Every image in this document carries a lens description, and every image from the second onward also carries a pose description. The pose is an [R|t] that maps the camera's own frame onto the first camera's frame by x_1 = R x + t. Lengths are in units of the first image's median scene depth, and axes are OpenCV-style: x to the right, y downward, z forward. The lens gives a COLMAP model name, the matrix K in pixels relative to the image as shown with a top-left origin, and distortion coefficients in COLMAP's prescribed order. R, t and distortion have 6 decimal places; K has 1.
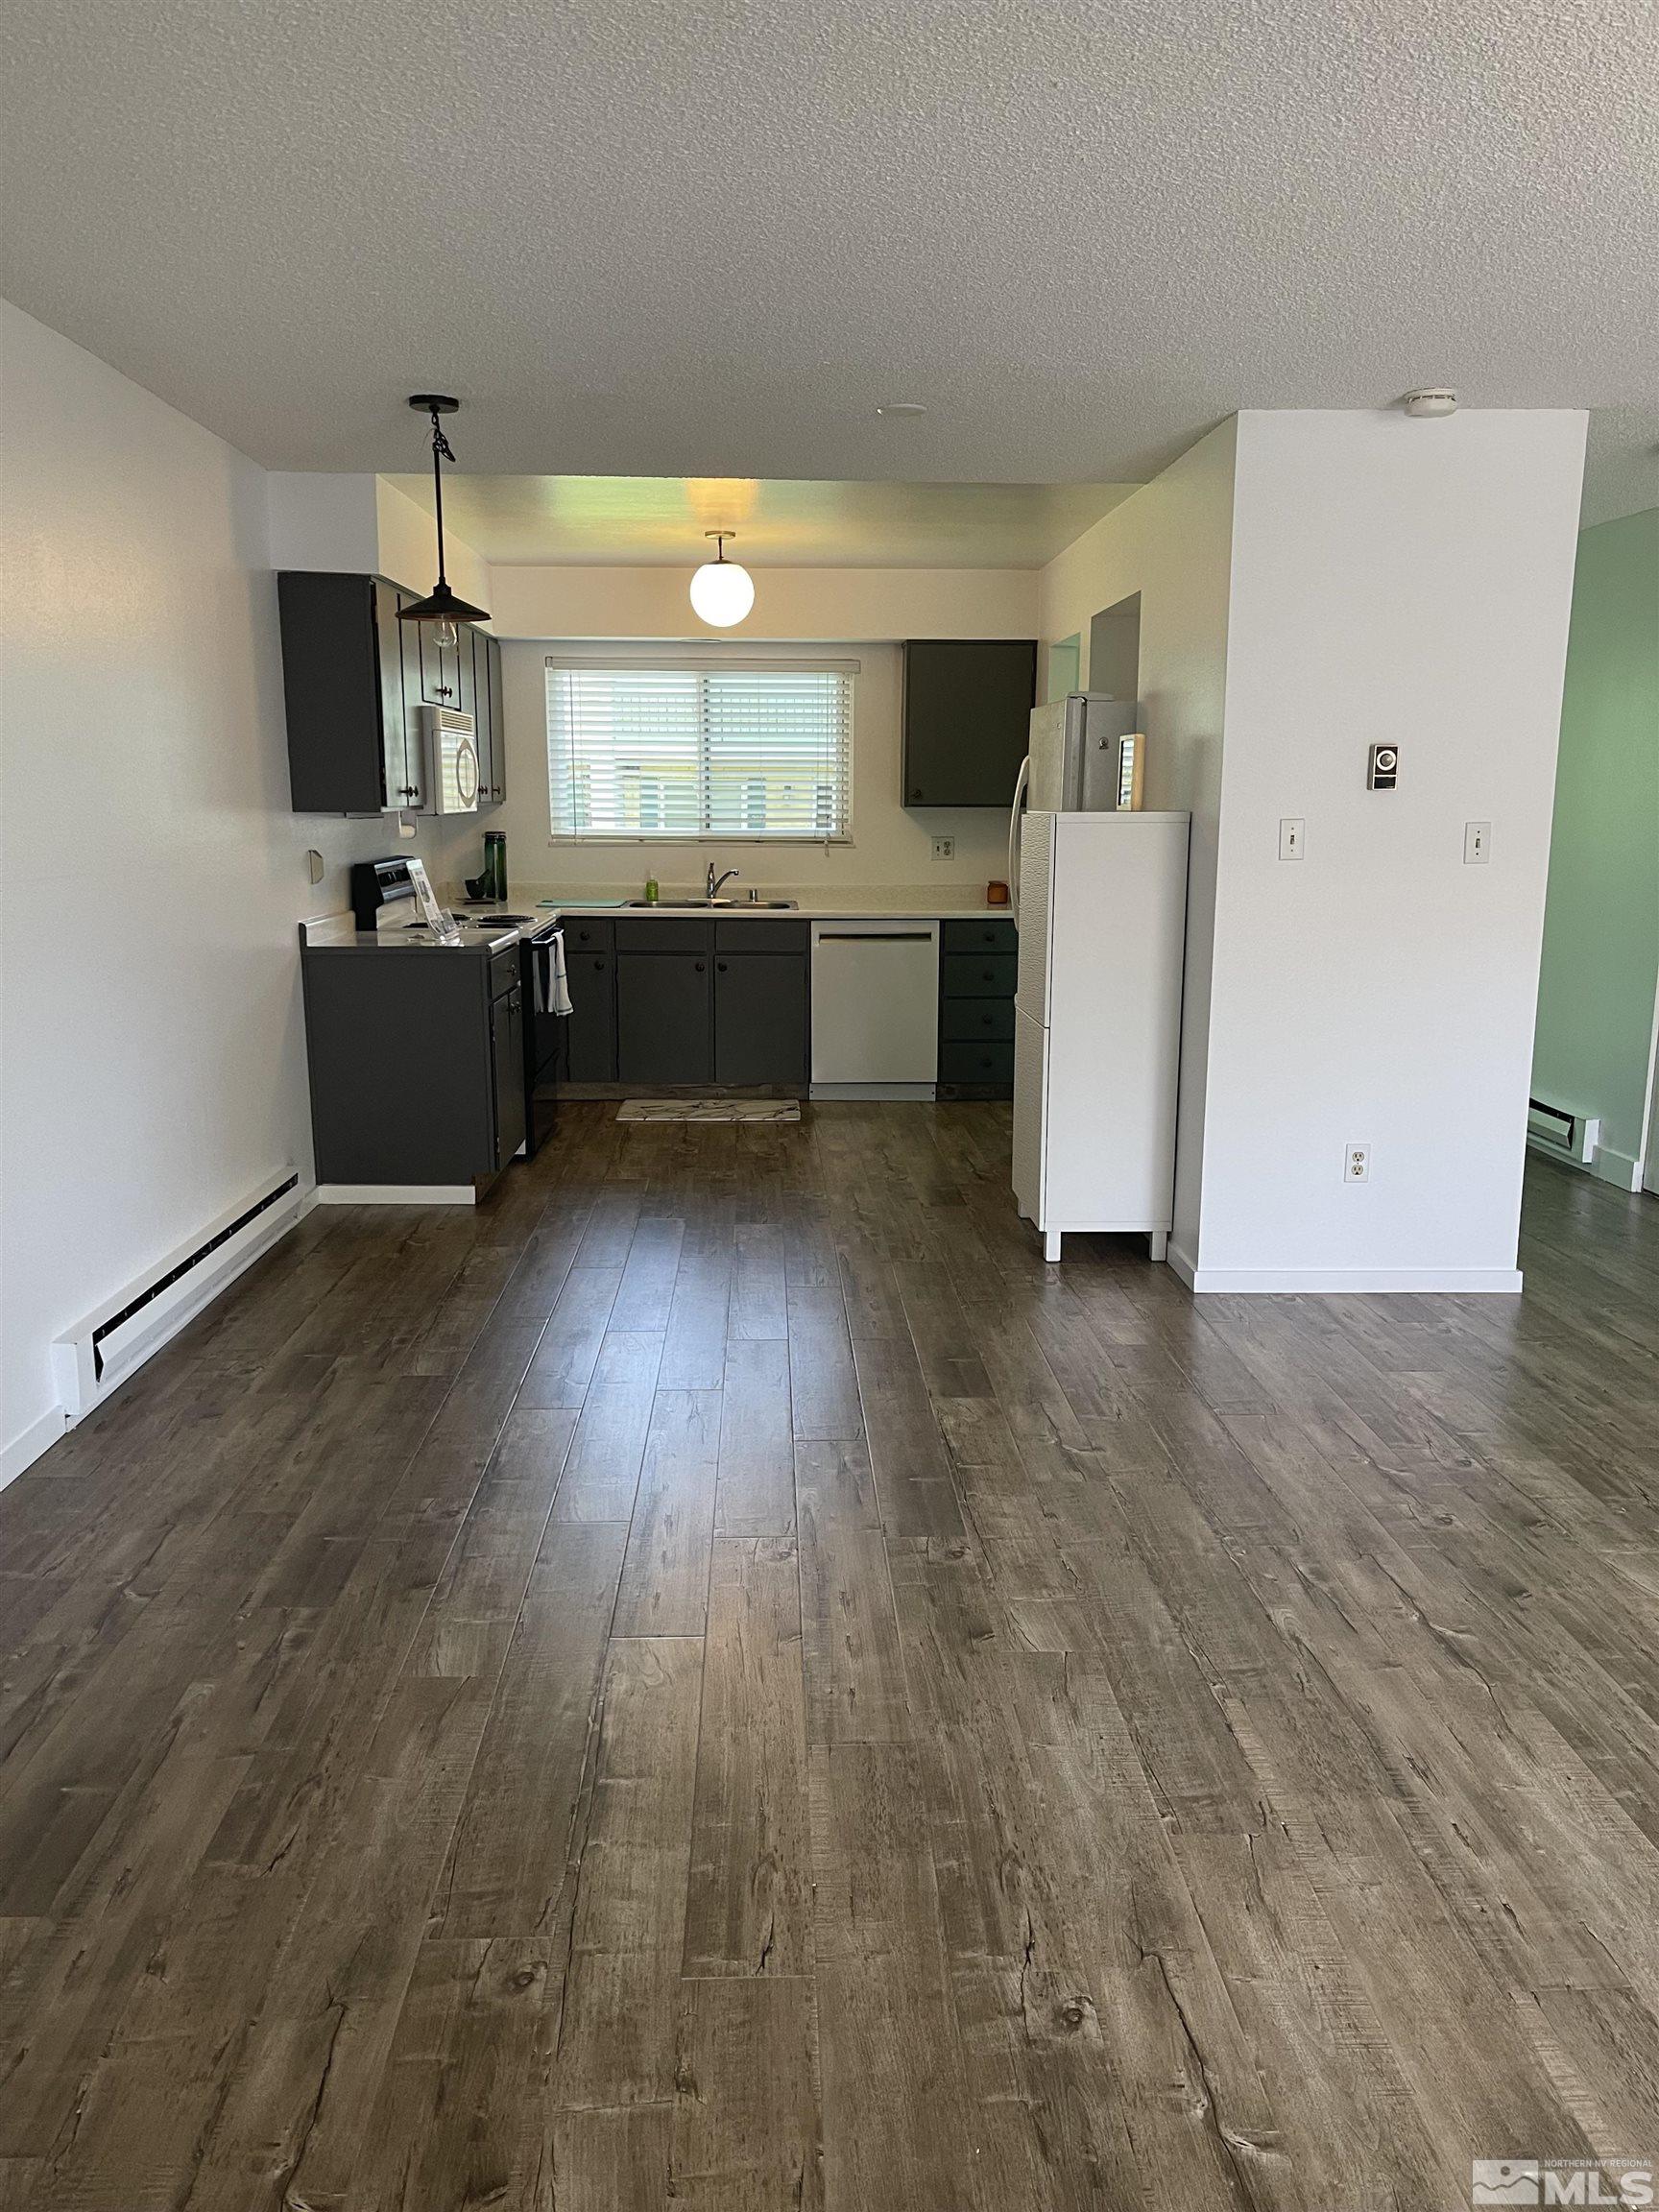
lens RADIAL K [[1659.8, 0, 828.8], [0, 1659.8, 1128.3], [0, 0, 1]] dist [0.062742, -0.082001]
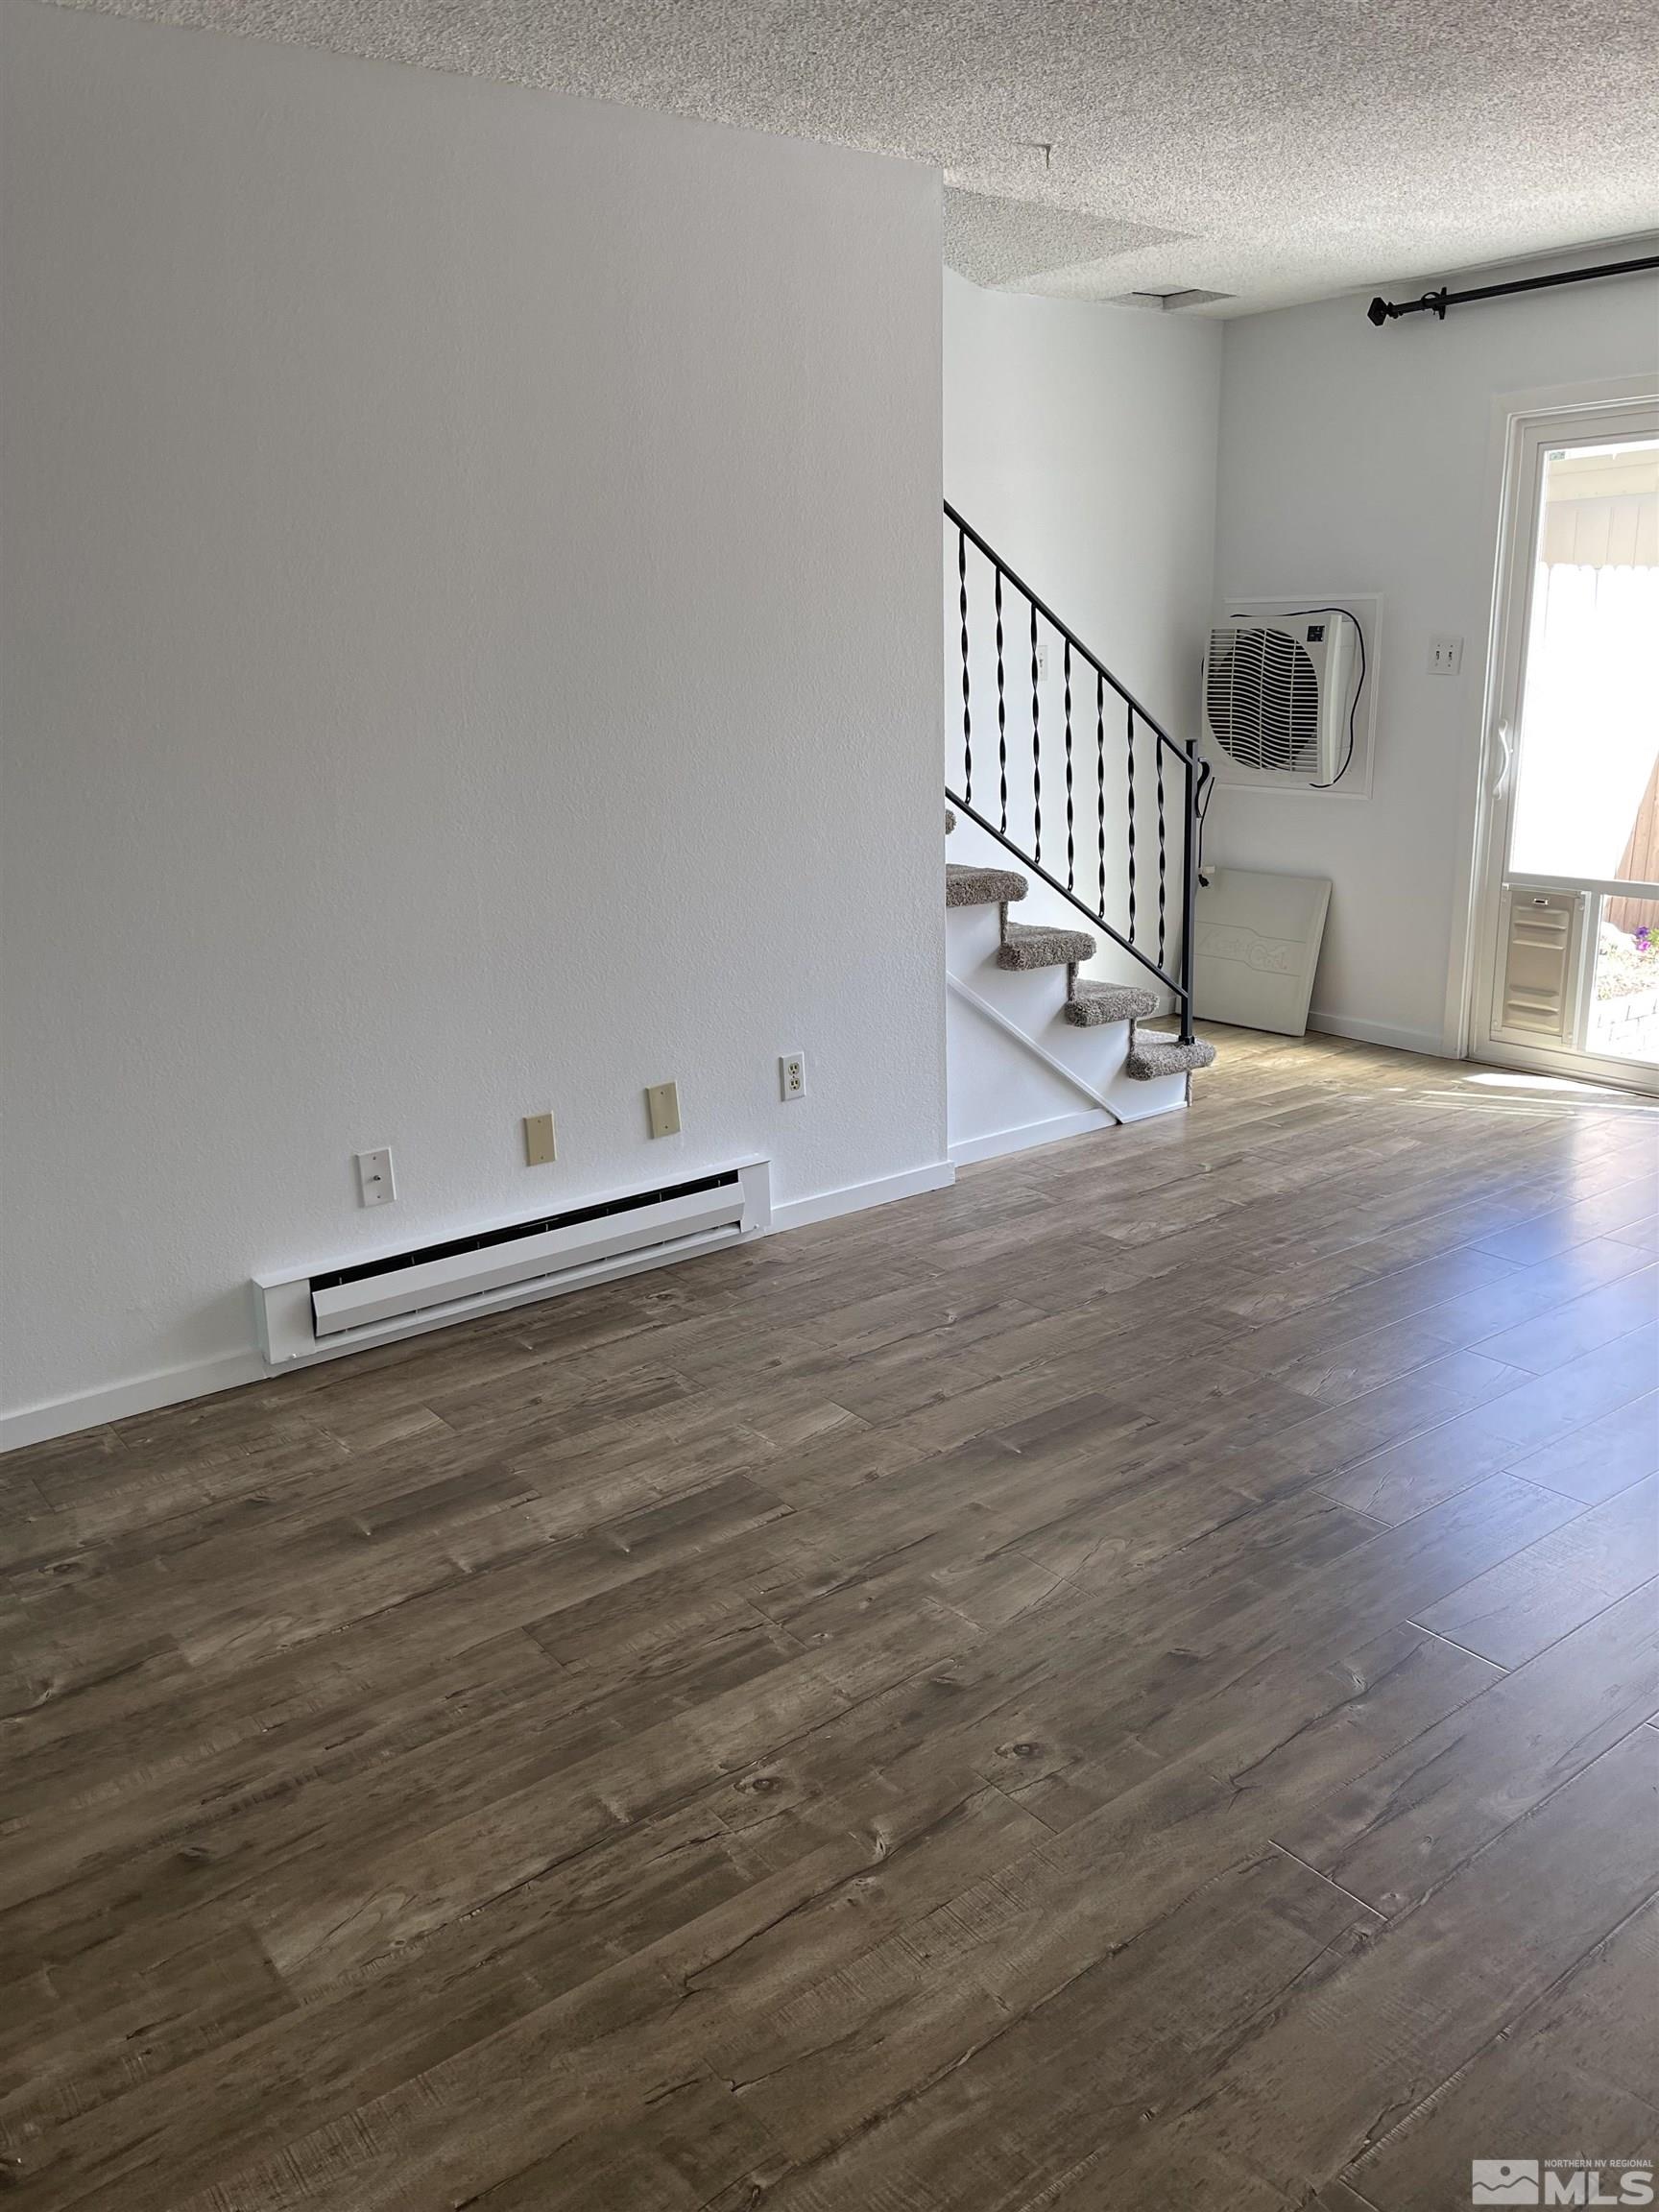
lens RADIAL K [[1659.8, 0, 828.9], [0, 1659.8, 1099.6], [0, 0, 1]] dist [0.062742, -0.082001]
pose [[-0.574468, -0.207889, 0.791687, -0.051282], [0.185669, 0.908902, 0.373394, -0.257169], [-0.797191, 0.361495, -0.483537, 1.300734]]
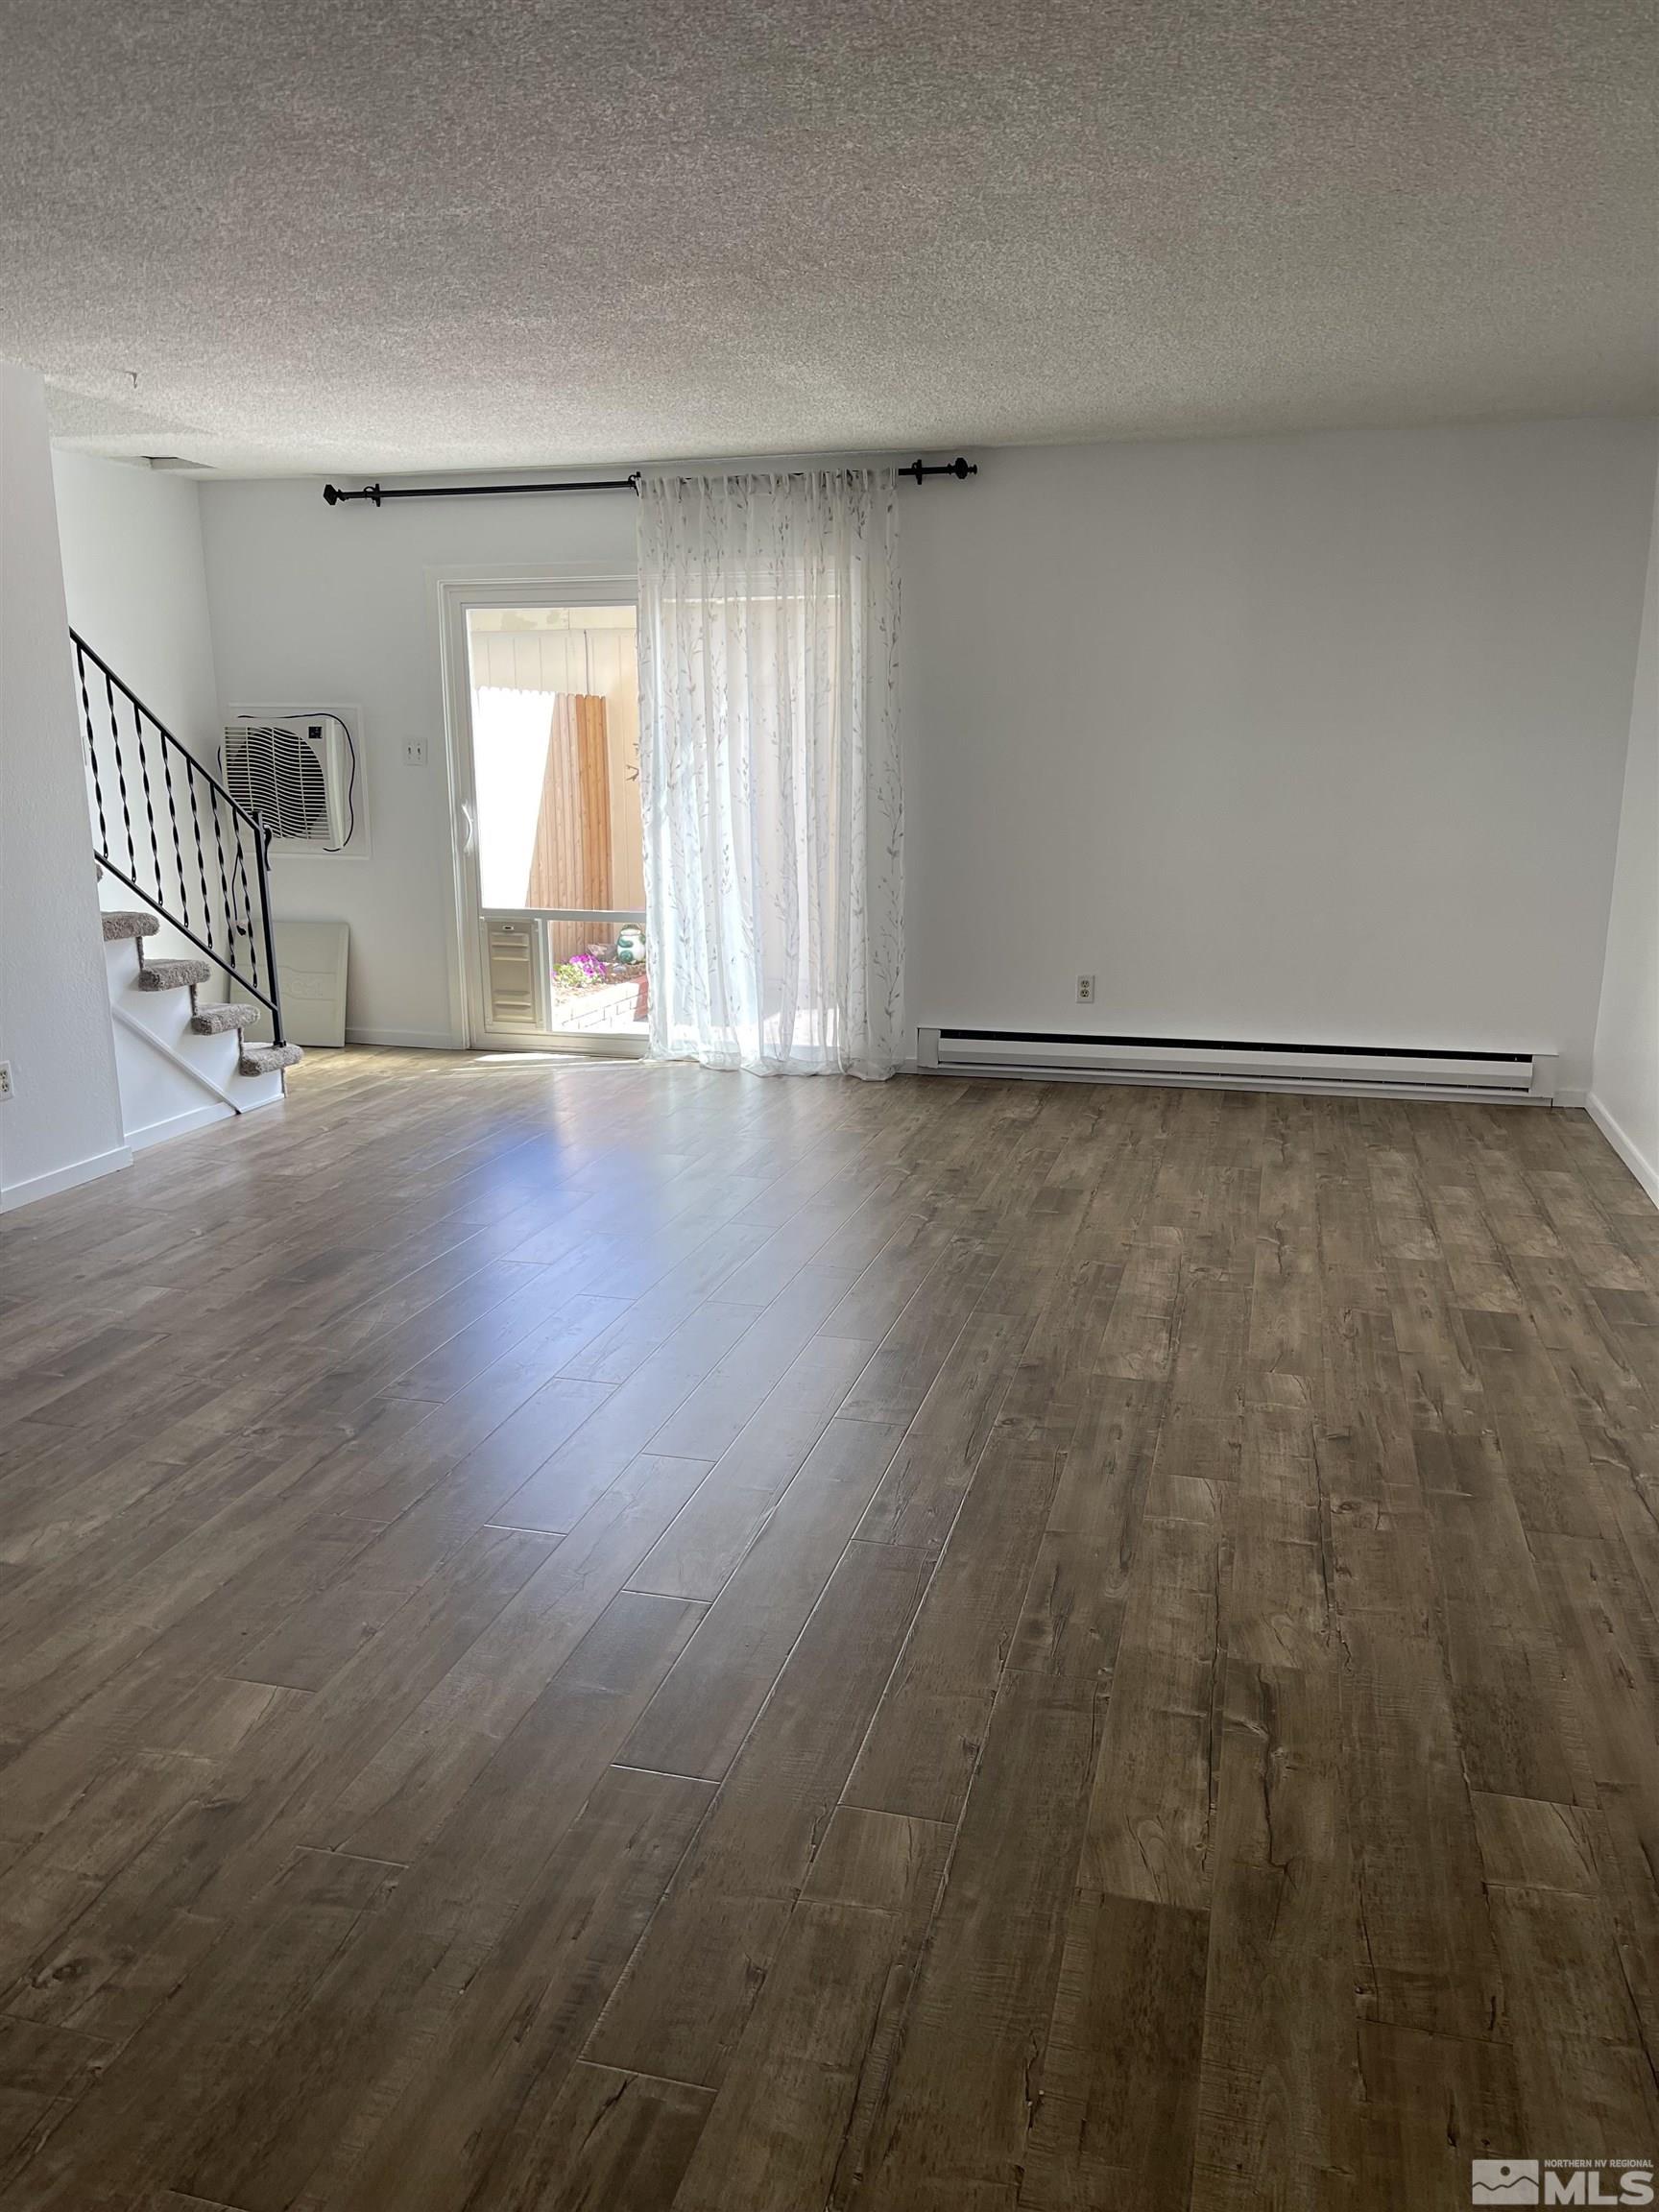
lens RADIAL K [[1659.8, 0, 819.0], [0, 1659.8, 1129.0], [0, 0, 1]] dist [0.062742, -0.082001]
pose [[-0.952908, -0.073432, 0.294235, -0.207377], [0.059111, 0.906655, 0.417711, -0.367078], [-0.297443, 0.415433, -0.859618, 1.820740]]
